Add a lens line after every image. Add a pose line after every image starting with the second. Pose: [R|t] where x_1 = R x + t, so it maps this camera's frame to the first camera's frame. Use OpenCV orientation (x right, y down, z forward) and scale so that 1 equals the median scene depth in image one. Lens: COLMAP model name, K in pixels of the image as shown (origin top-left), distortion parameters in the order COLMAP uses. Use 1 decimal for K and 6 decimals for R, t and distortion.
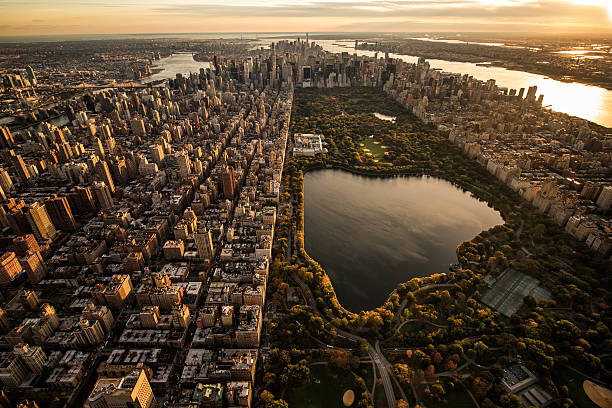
lens RADIAL K [[313.5, 0, 306.5], [0, 313.5, 204.5], [0, 0, 1]] dist [-0.004546, -0.001856]
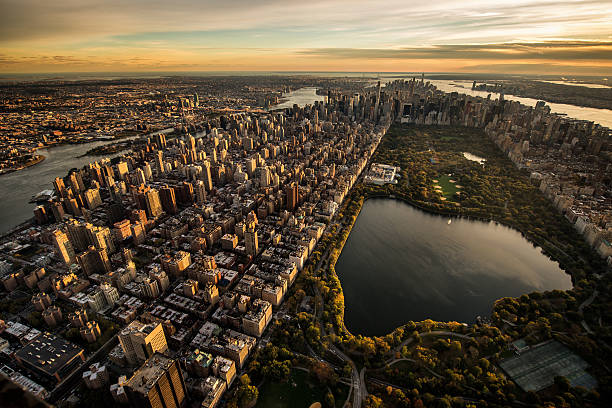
lens RADIAL K [[287.2, 0, 306.2], [0, 287.2, 206.4], [0, 0, 1]] dist [-0.006995, -0.003399]
pose [[0.934682, 0.161497, -0.316684, 0.130559], [-0.181346, 0.982830, -0.034030, -0.006197], [0.305751, 0.089236, 0.947920, 0.007570]]
